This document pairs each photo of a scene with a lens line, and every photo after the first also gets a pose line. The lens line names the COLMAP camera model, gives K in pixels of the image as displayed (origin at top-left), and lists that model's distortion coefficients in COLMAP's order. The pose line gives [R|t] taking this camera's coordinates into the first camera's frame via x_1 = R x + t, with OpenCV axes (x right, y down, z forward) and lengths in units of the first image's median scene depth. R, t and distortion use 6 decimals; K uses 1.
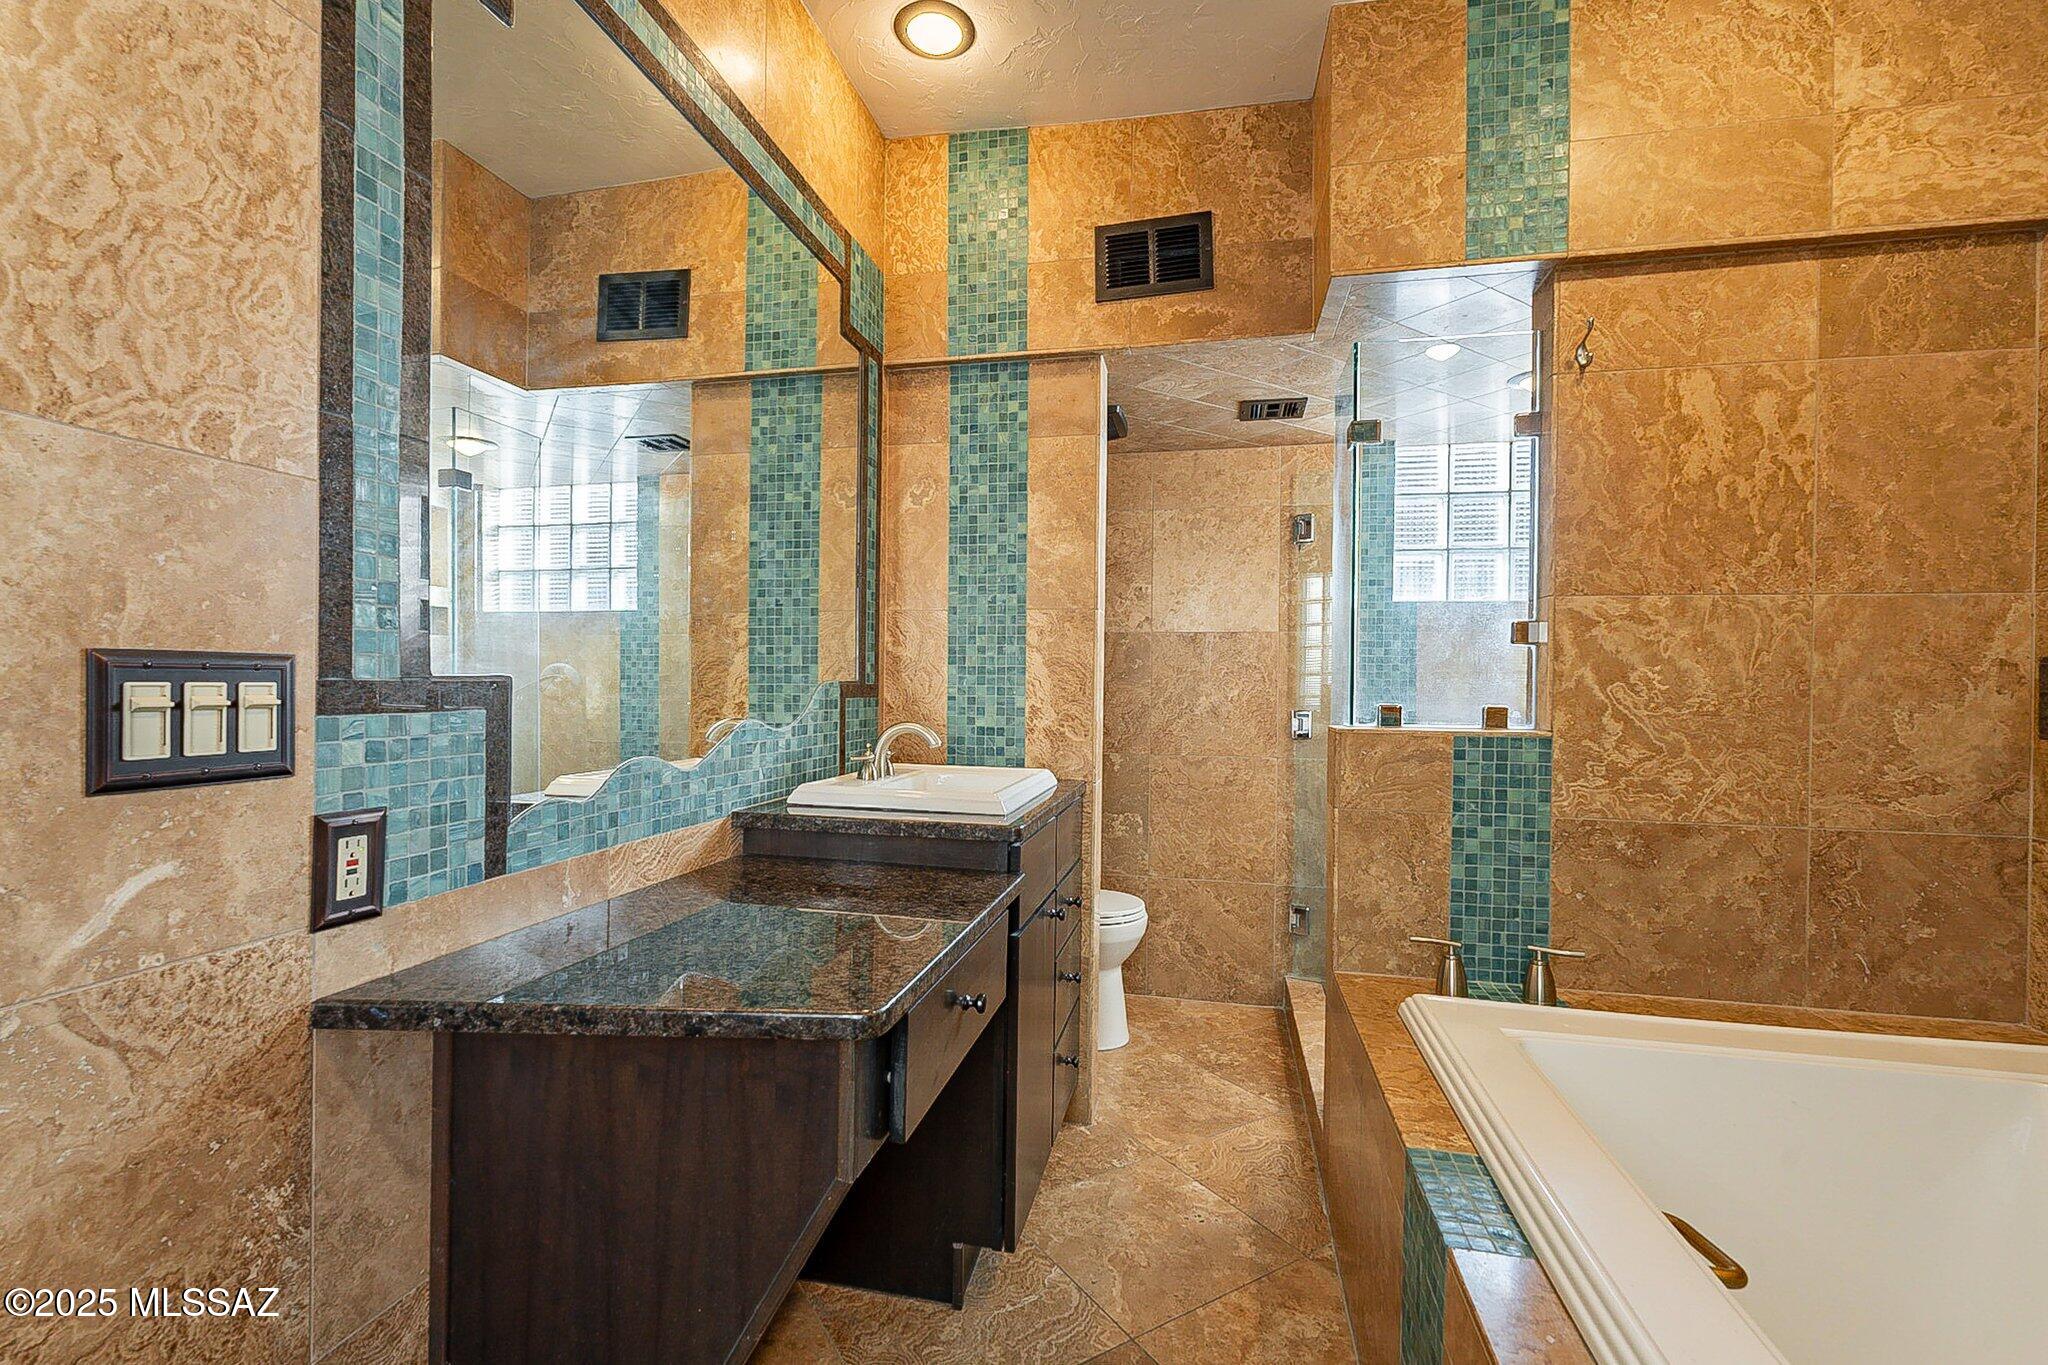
lens RADIAL K [[898.3, 0, 1023.2], [0, 898.3, 686.1], [0, 0, 1]] dist [-0.001725, 0.001396]
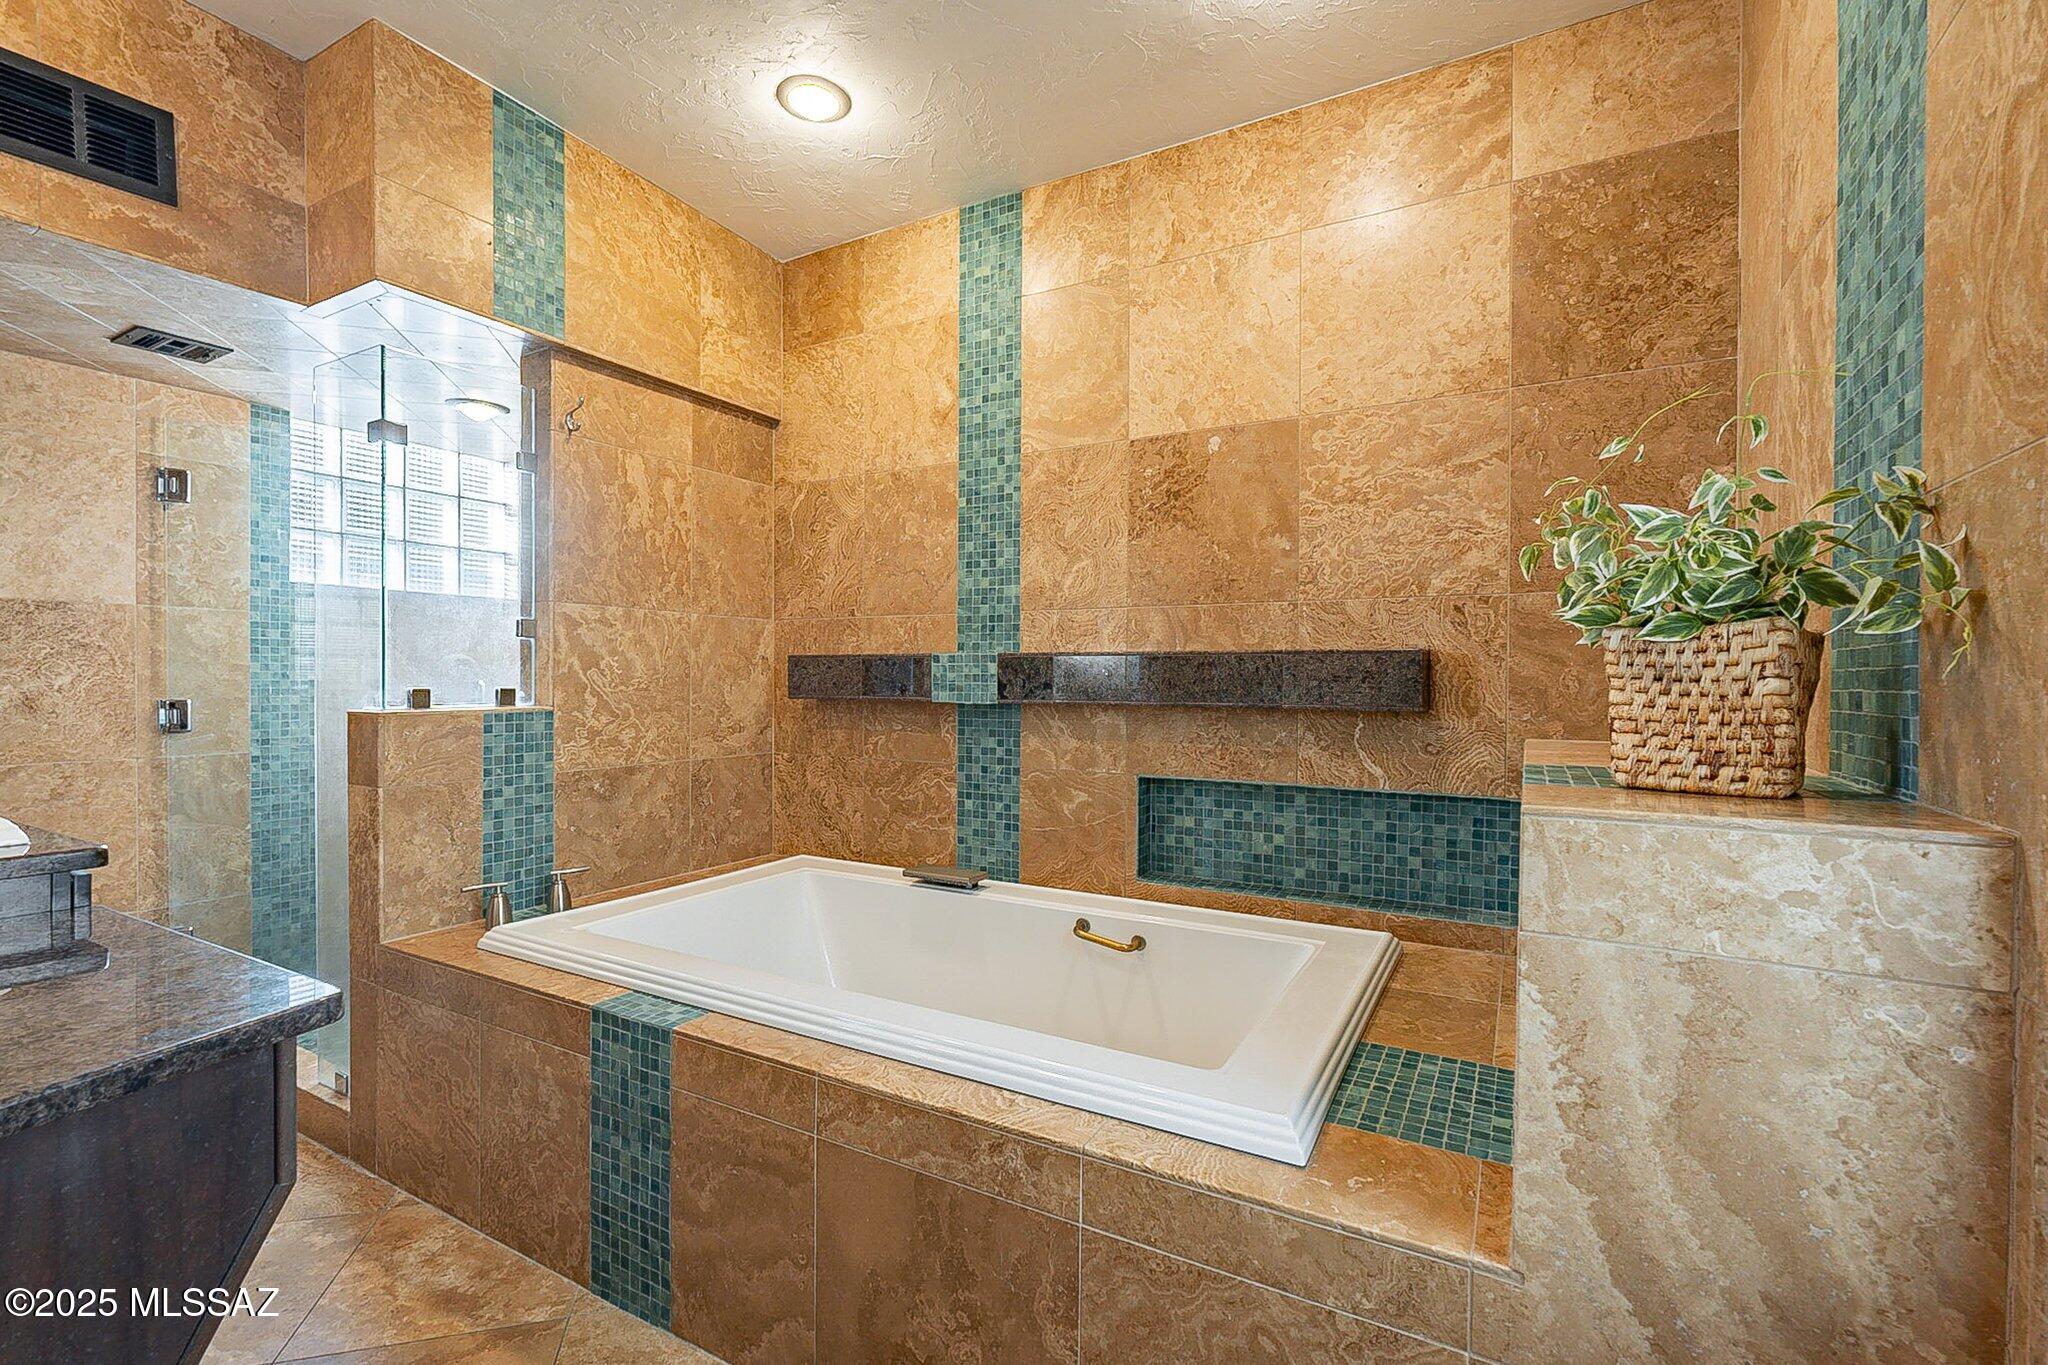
lens RADIAL K [[898.3, 0, 1014.9], [0, 898.3, 680.6], [0, 0, 1]] dist [-0.001725, 0.001396]
pose [[0.296459, -0.013396, 0.954952, -0.452308], [-0.000096, 0.999901, 0.014056, -0.004554], [-0.955046, -0.004258, 0.296428, -0.021391]]
